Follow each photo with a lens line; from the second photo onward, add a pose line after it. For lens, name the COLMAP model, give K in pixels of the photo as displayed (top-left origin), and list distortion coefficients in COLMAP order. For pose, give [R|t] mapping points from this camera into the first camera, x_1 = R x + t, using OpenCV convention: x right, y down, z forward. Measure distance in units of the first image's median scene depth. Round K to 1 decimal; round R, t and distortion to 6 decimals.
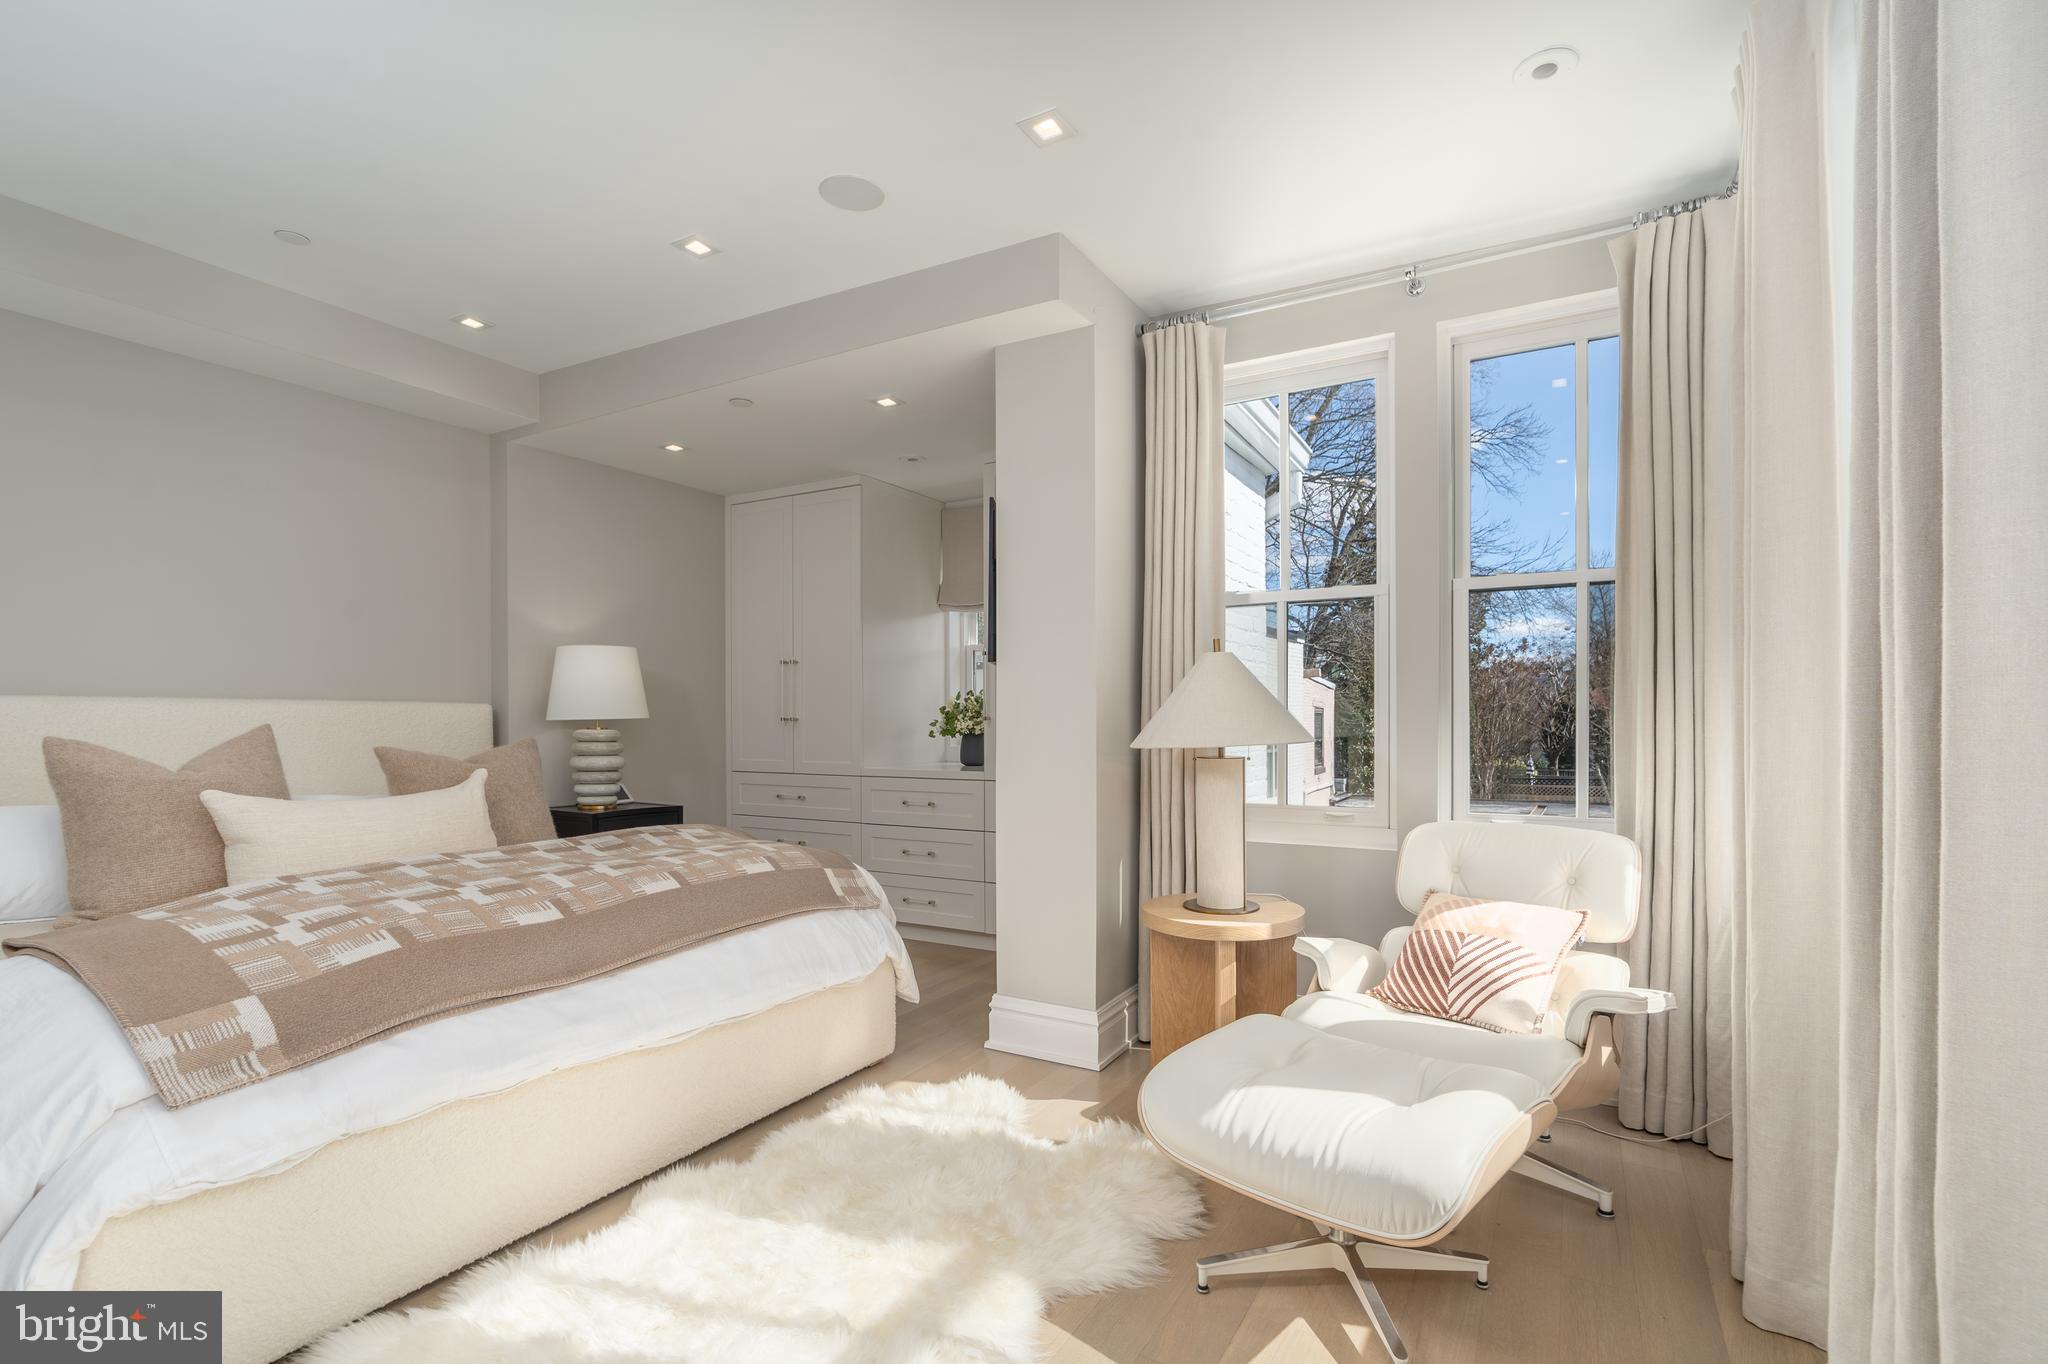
lens RADIAL K [[926.9, 0, 1015.9], [0, 926.9, 712.0], [0, 0, 1]] dist [-0.005715, 0.002208]
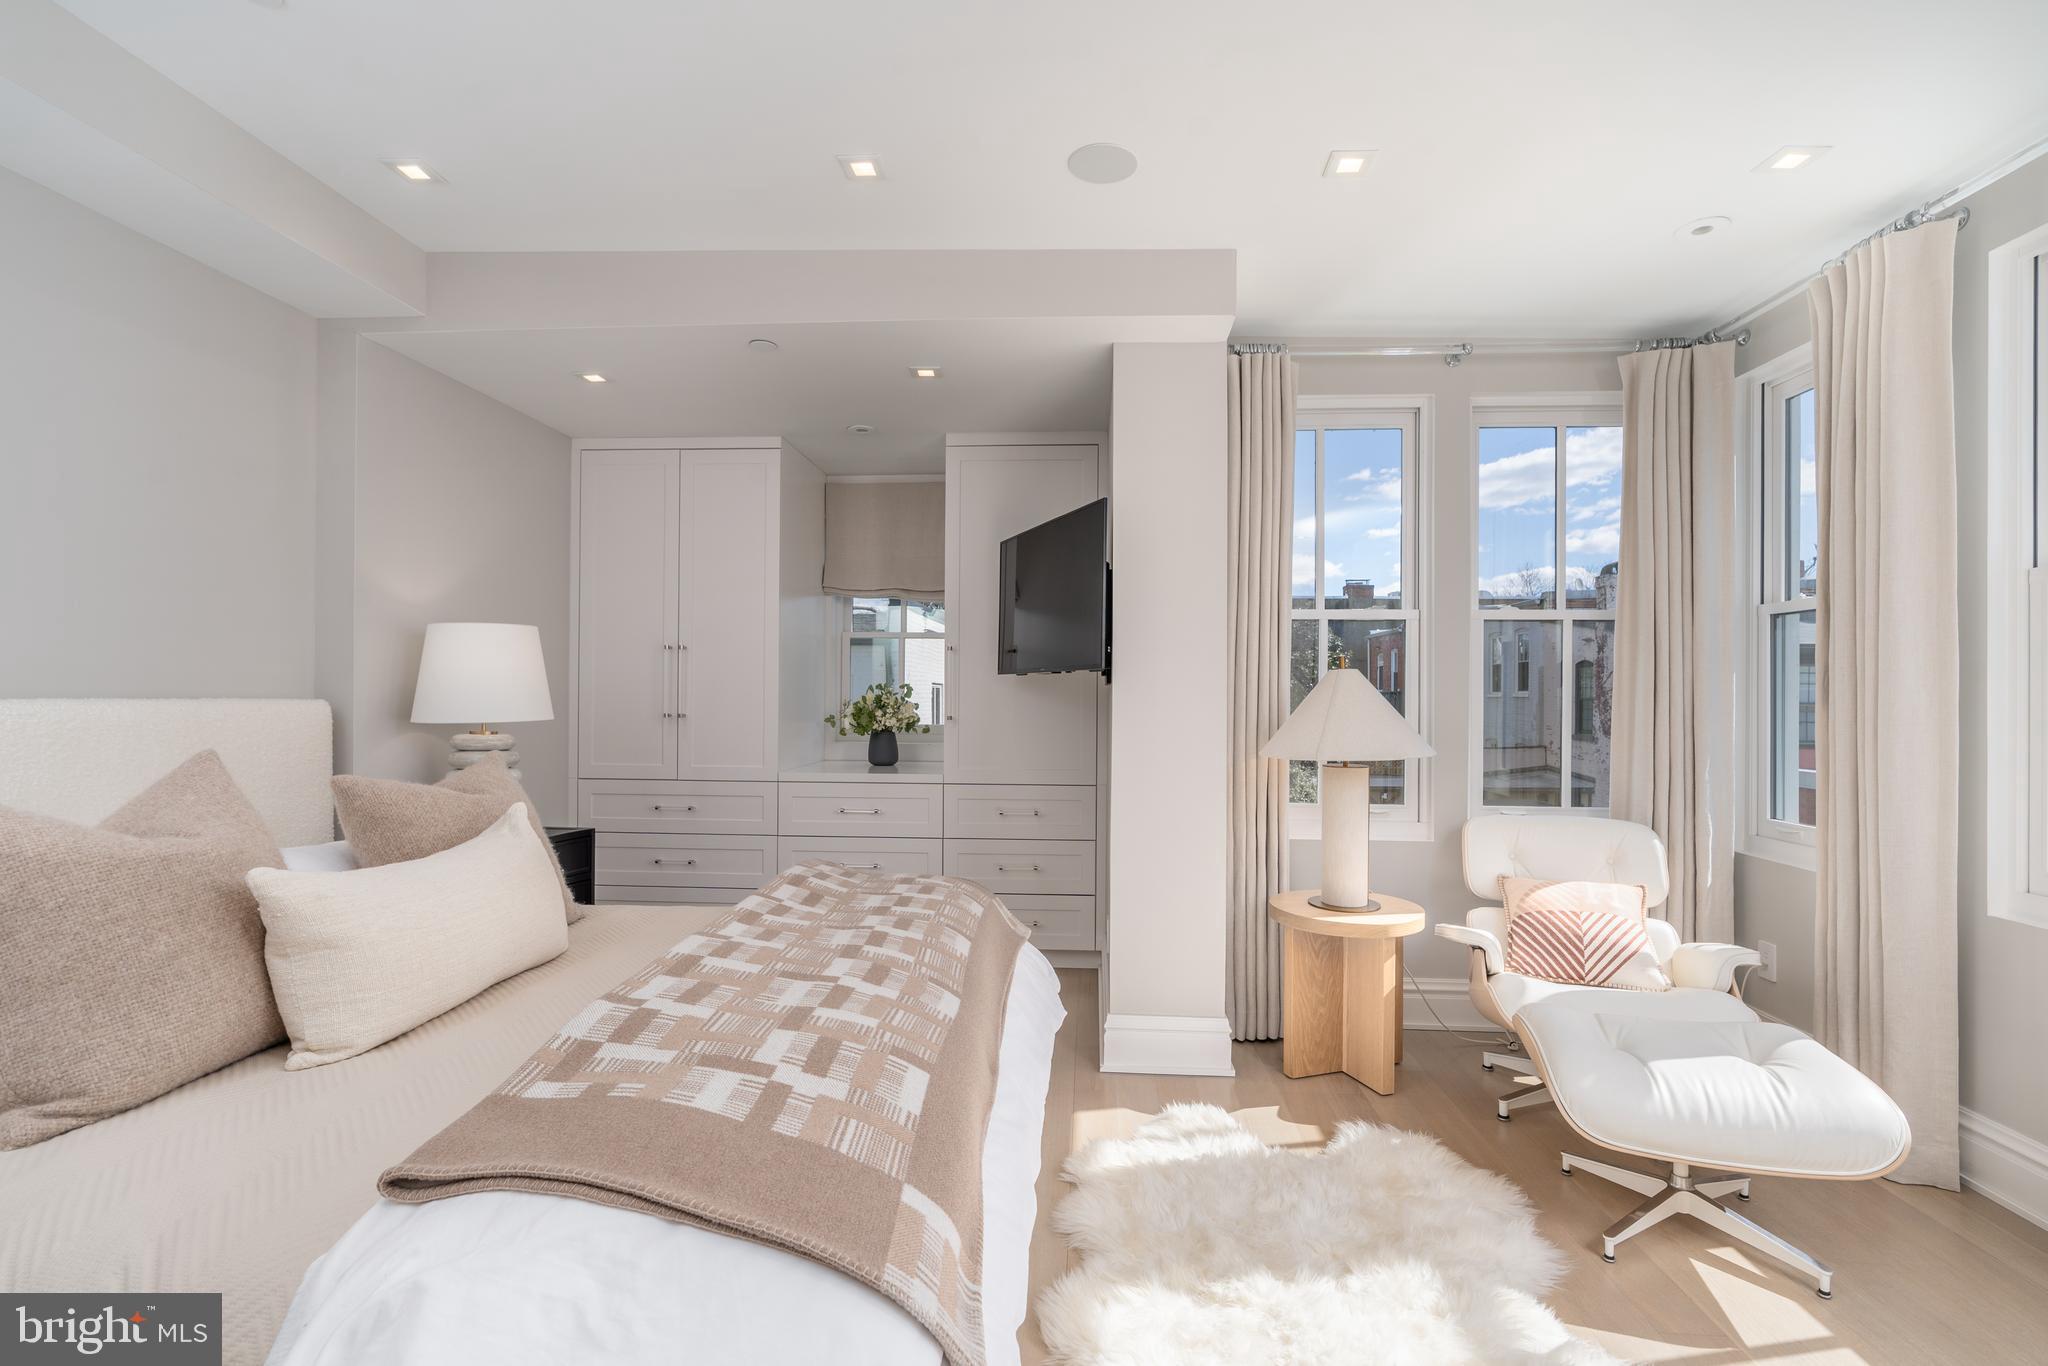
lens RADIAL K [[926.9, 0, 1015.7], [0, 926.9, 690.8], [0, 0, 1]] dist [-0.005715, 0.002208]
pose [[0.898023, 0.011497, 0.439798, -0.610151], [-0.013490, 0.999908, 0.001406, -0.036913], [-0.439742, -0.007195, 0.898096, 0.198901]]
